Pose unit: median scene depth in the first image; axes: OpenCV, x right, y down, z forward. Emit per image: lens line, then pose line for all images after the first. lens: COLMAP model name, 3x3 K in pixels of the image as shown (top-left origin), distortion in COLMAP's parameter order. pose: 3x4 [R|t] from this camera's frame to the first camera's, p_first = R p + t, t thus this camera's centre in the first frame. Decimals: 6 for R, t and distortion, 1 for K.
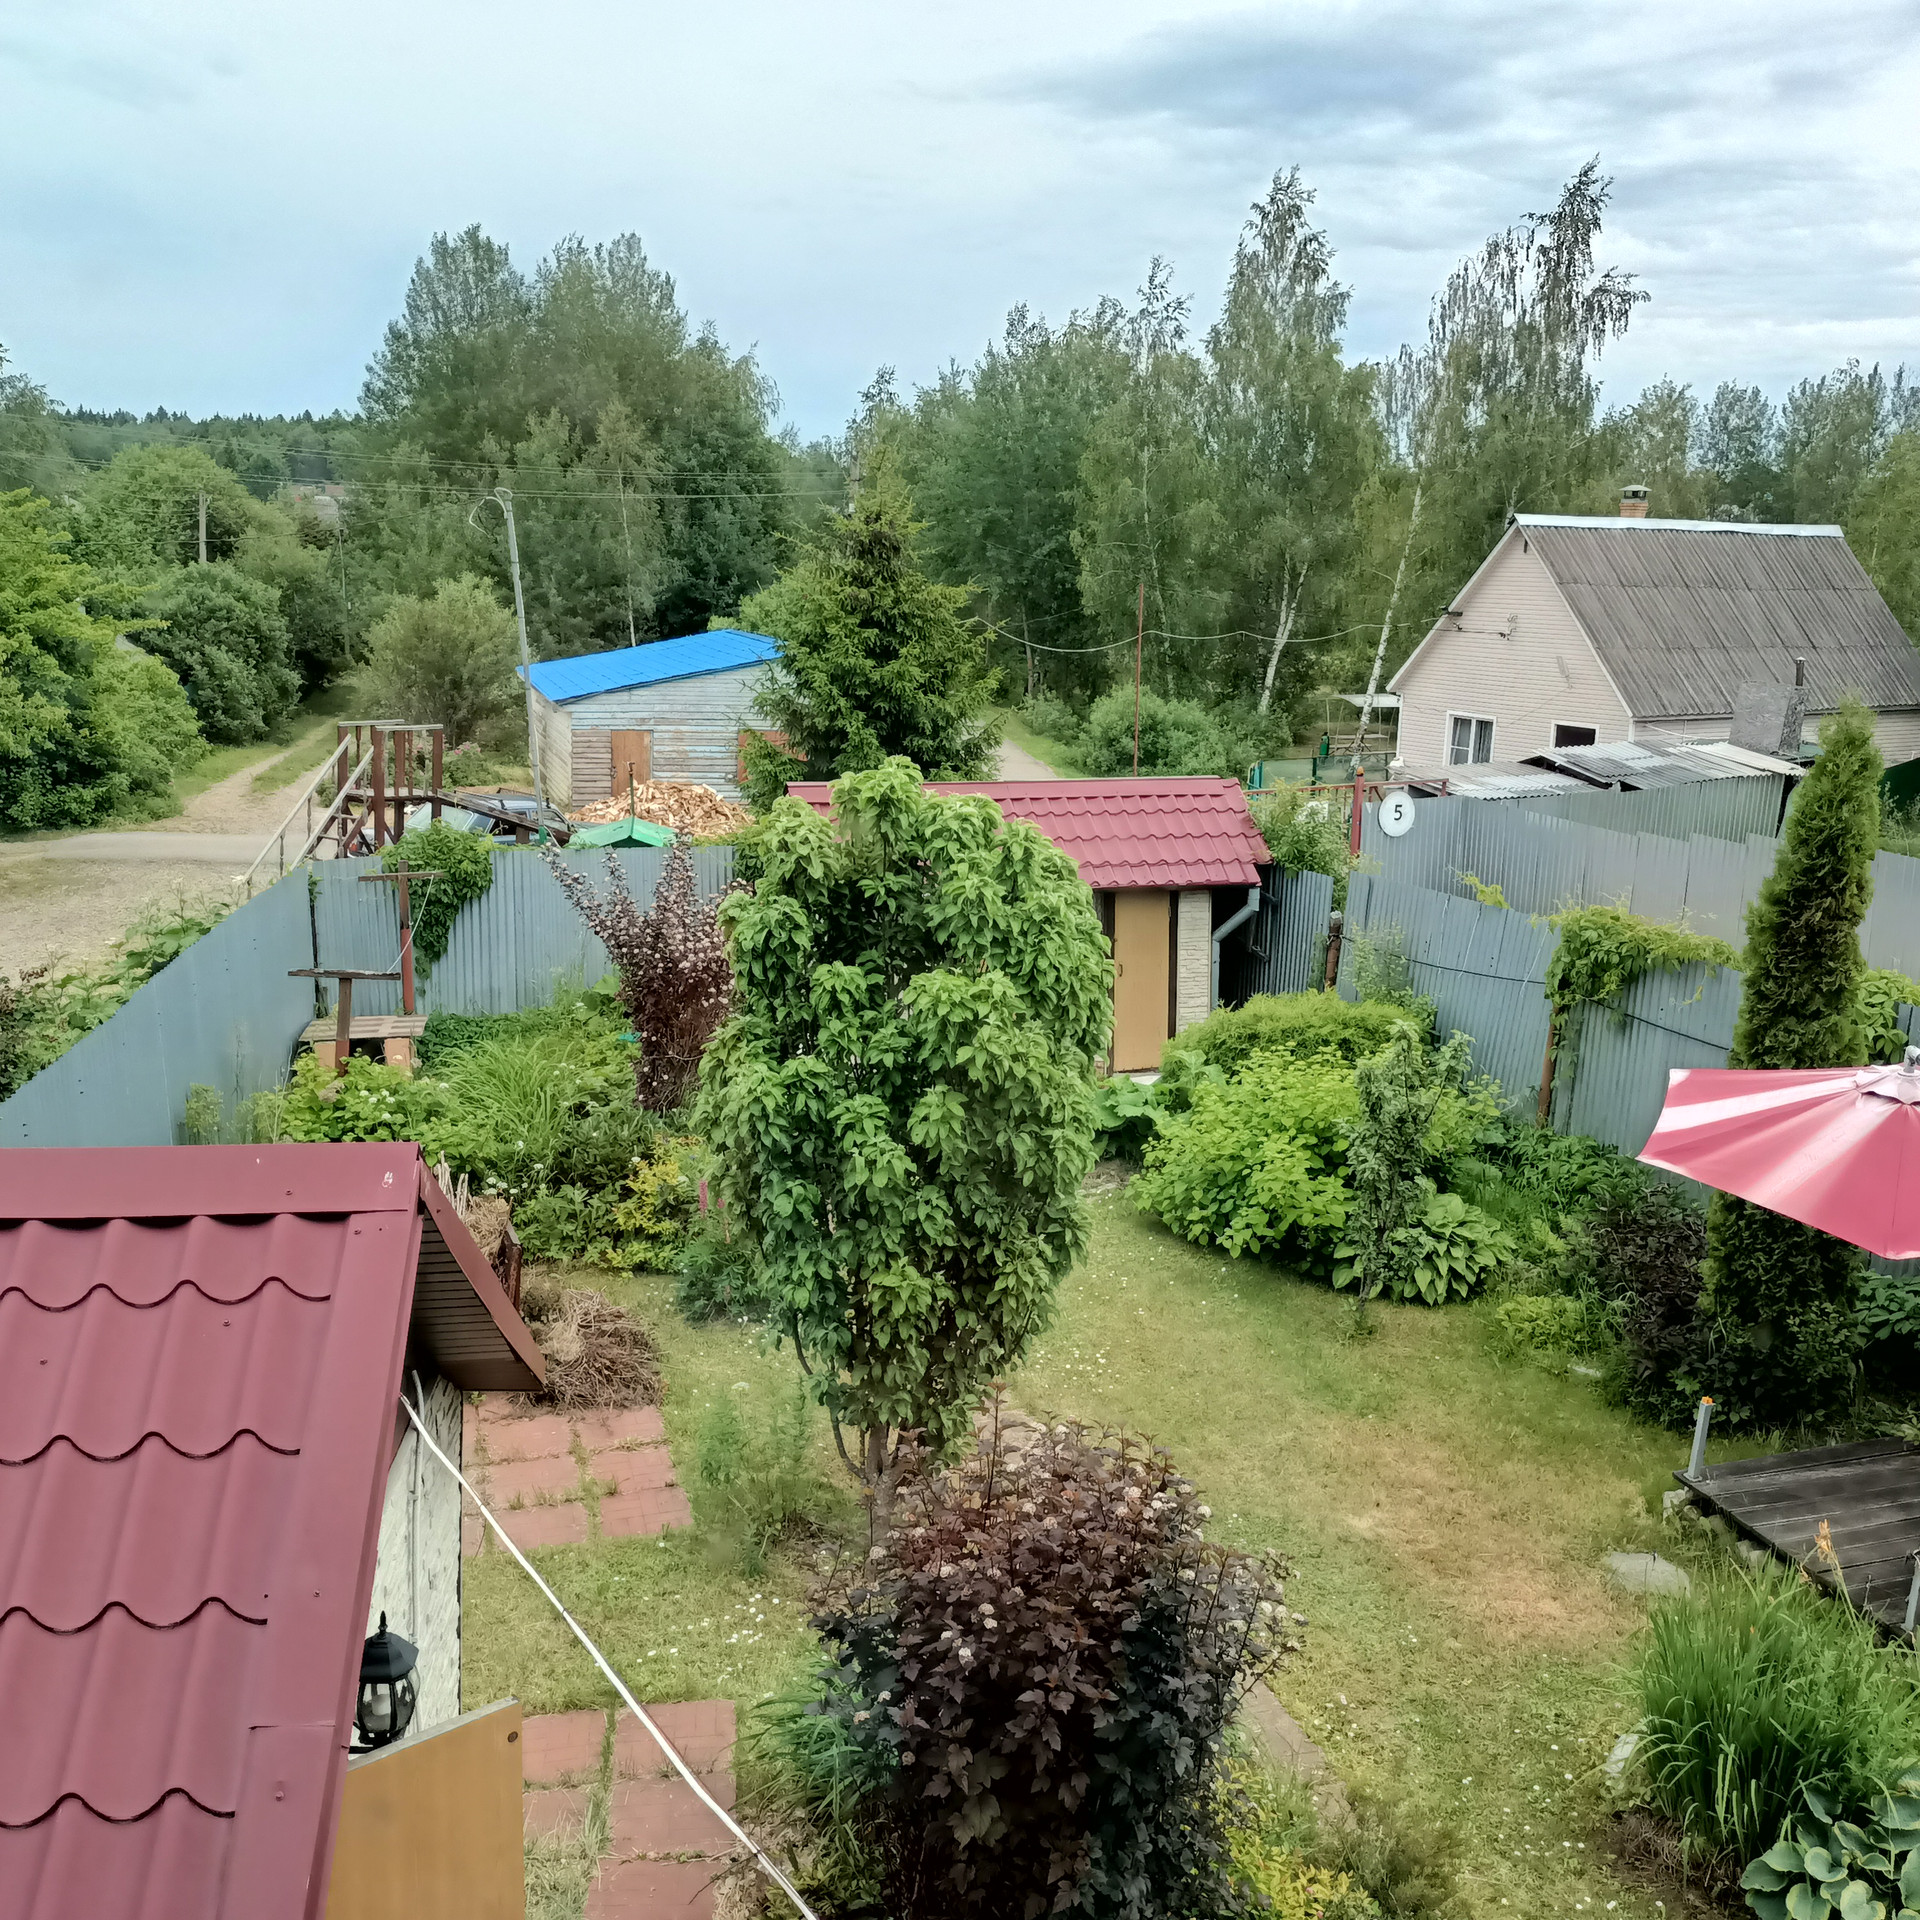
lens RADIAL K [[1917.6, 0, 968.3], [0, 1917.6, 969.7], [0, 0, 1]] dist [0.126989, -0.273087]
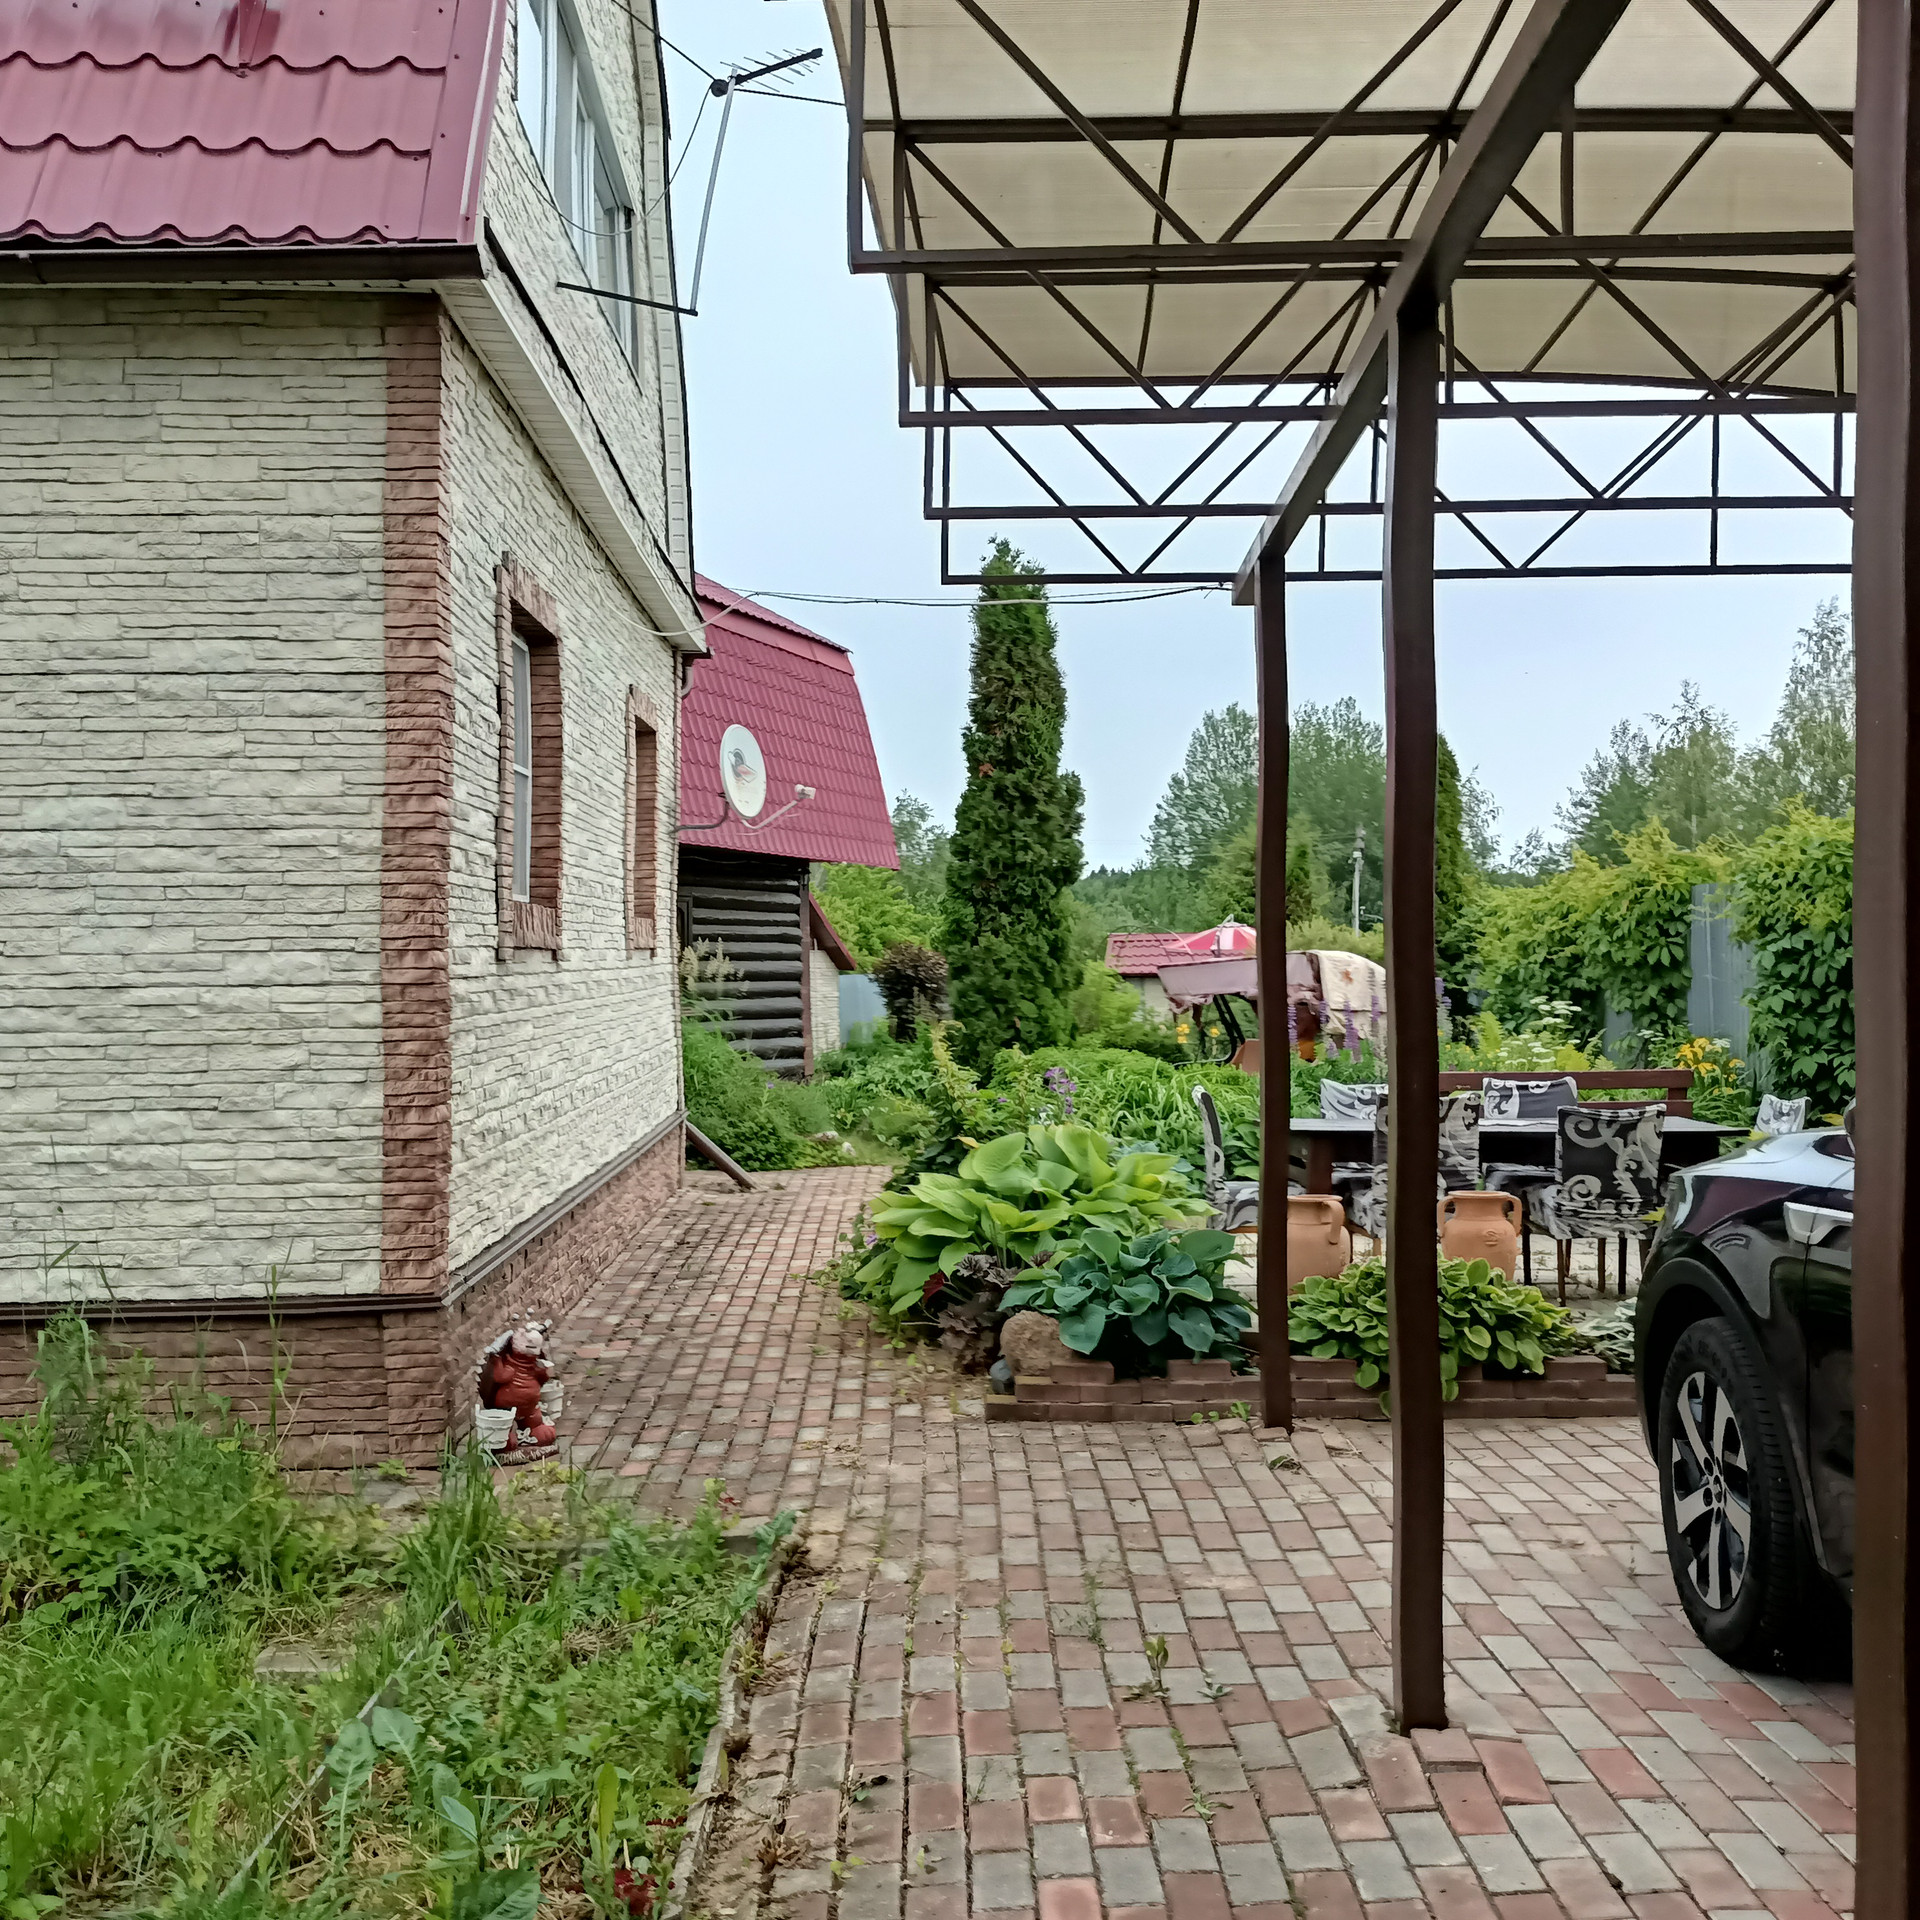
lens RADIAL K [[1914.4, 0, 925.3], [0, 1914.4, 955.7], [0, 0, 1]] dist [0.078717, -0.143008]
pose [[0.884763, -0.032468, -0.464910, 0.190106], [-0.072856, 0.975669, -0.206789, 0.100653], [0.460312, 0.216830, 0.860870, -0.263028]]
